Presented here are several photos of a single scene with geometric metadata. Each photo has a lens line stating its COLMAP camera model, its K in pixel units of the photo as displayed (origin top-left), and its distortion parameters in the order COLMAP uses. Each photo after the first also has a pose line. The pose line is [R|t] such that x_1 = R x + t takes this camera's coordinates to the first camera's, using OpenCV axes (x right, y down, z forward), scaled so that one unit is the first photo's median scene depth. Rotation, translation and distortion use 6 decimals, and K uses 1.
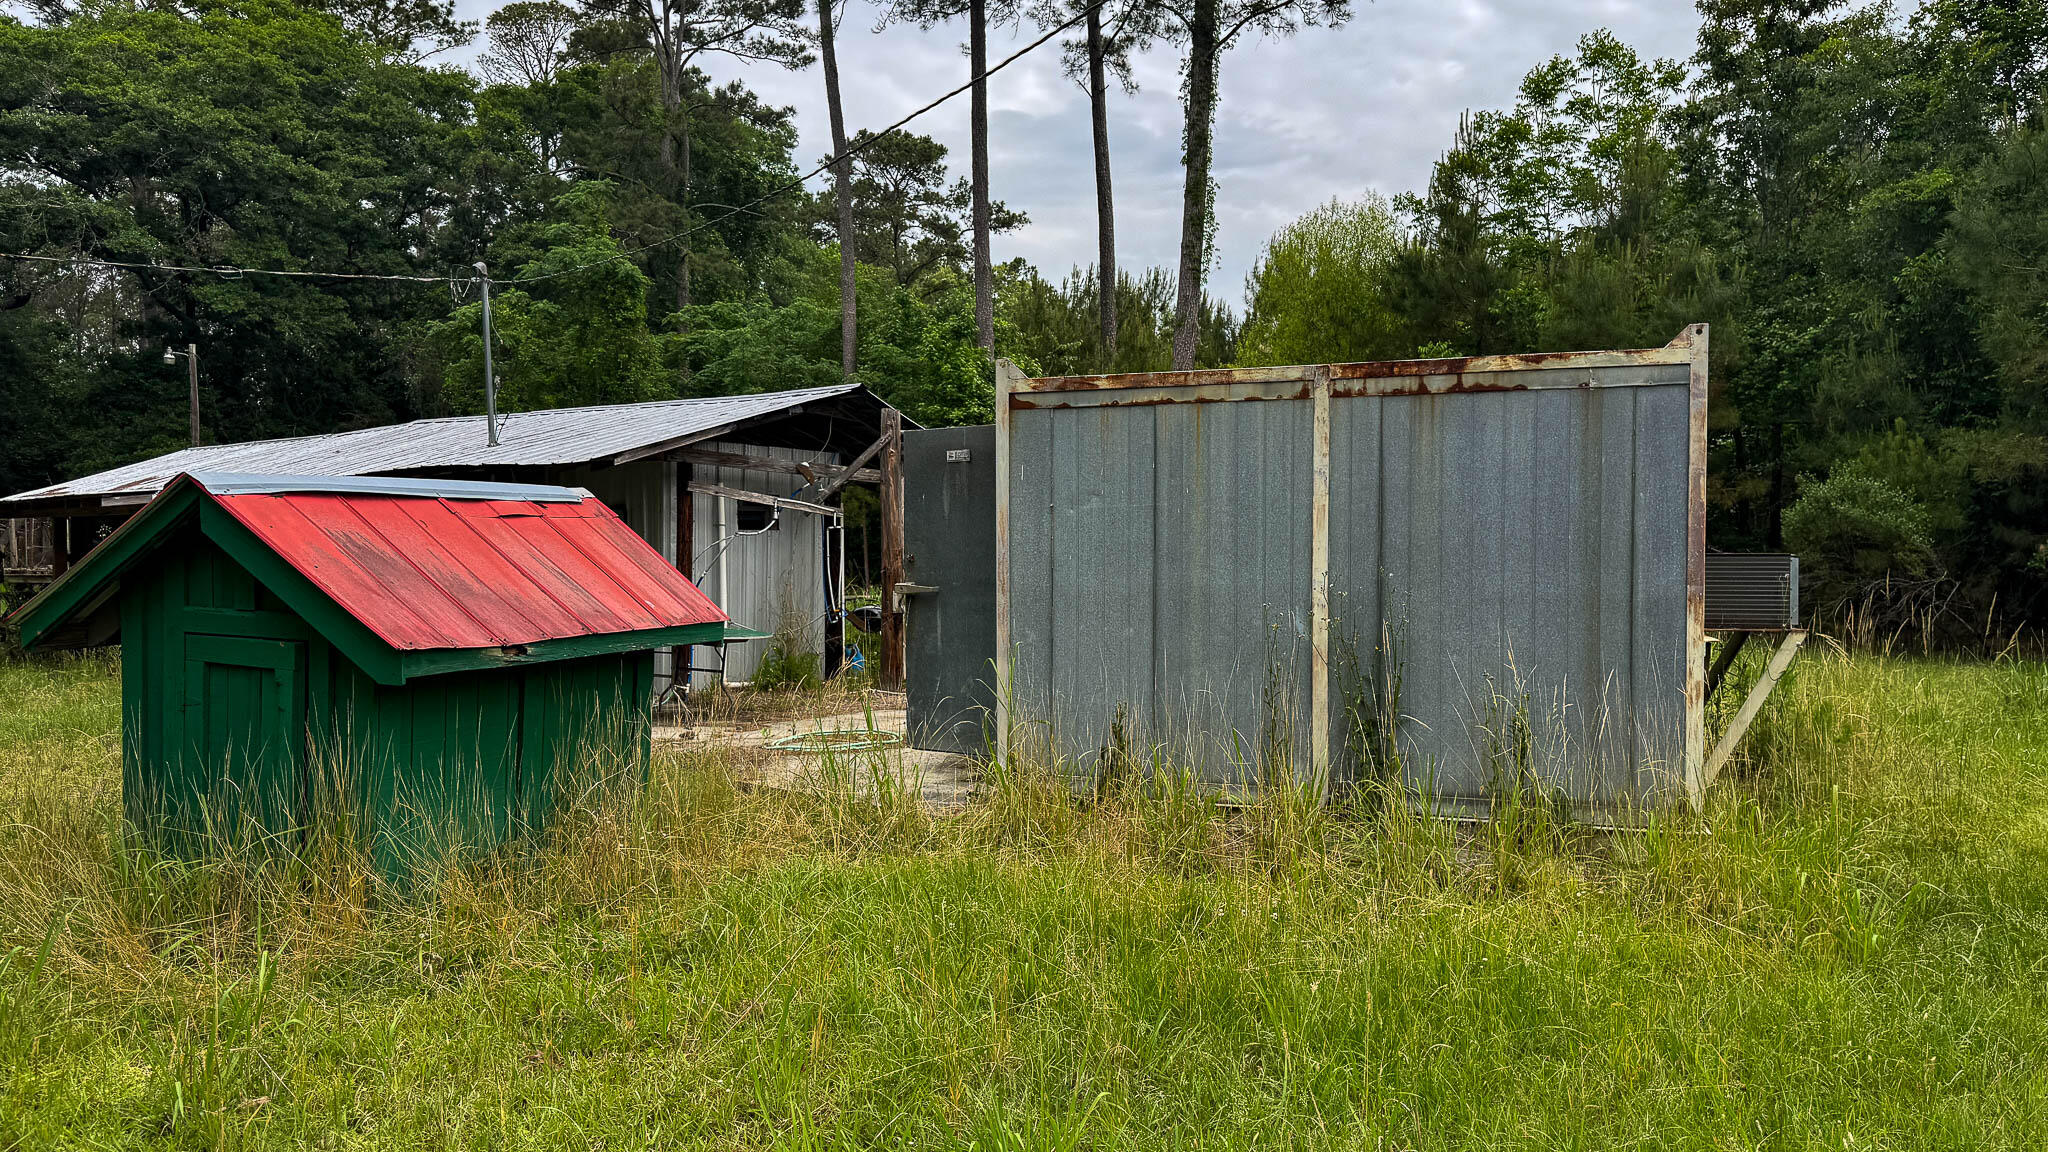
lens RADIAL K [[1463.2, 0, 1024.0], [0, 1463.2, 576.0], [0, 0, 1]] dist [0.000014, 0.005778]
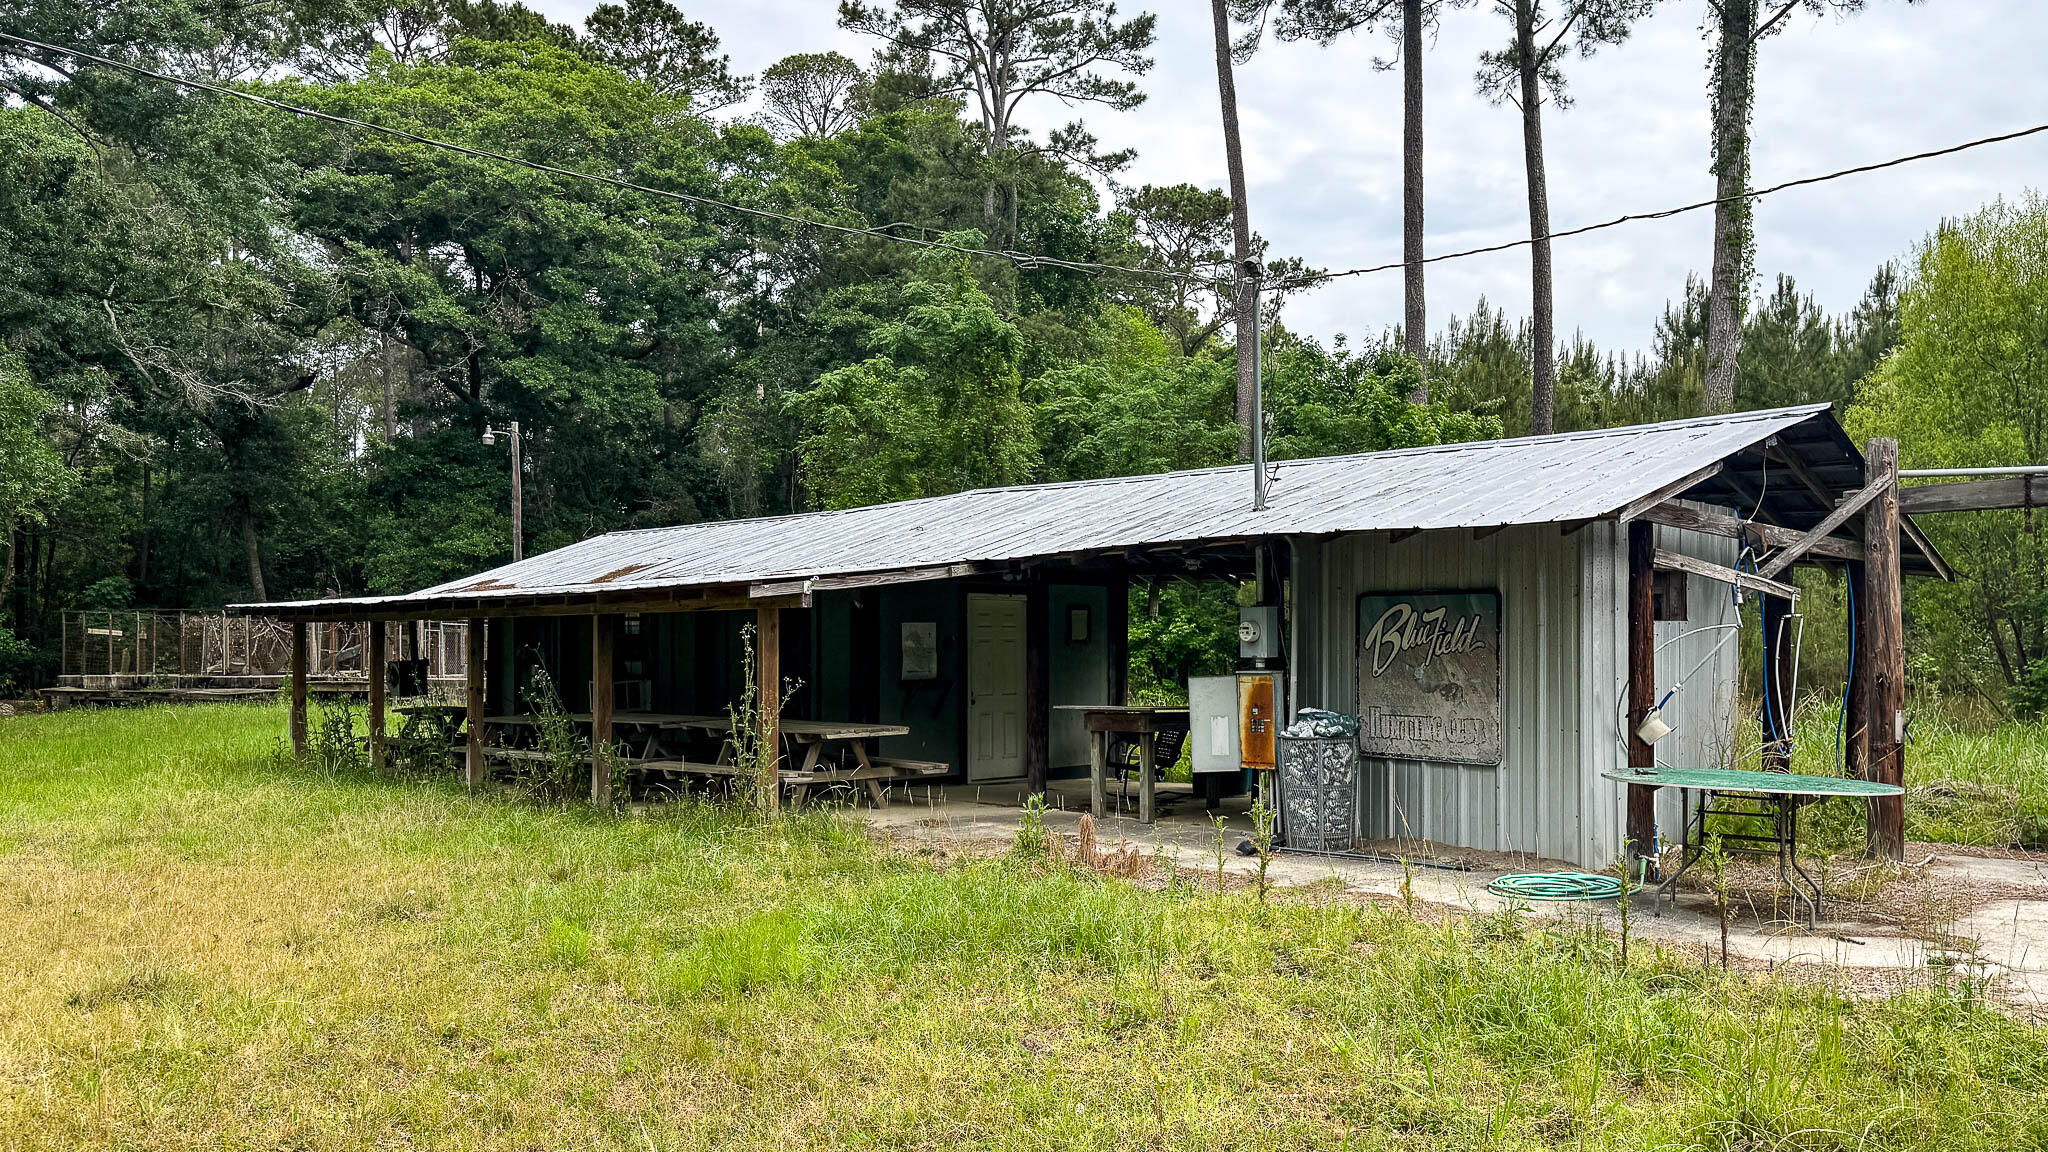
lens RADIAL K [[1467.5, 0, 1030.9], [0, 1467.5, 611.1], [0, 0, 1]] dist [0.154996, -0.289342]
pose [[0.997720, -0.014072, -0.066001, -0.176160], [0.011591, 0.999217, -0.037827, -0.004195], [0.066482, 0.036975, 0.997102, 0.104517]]
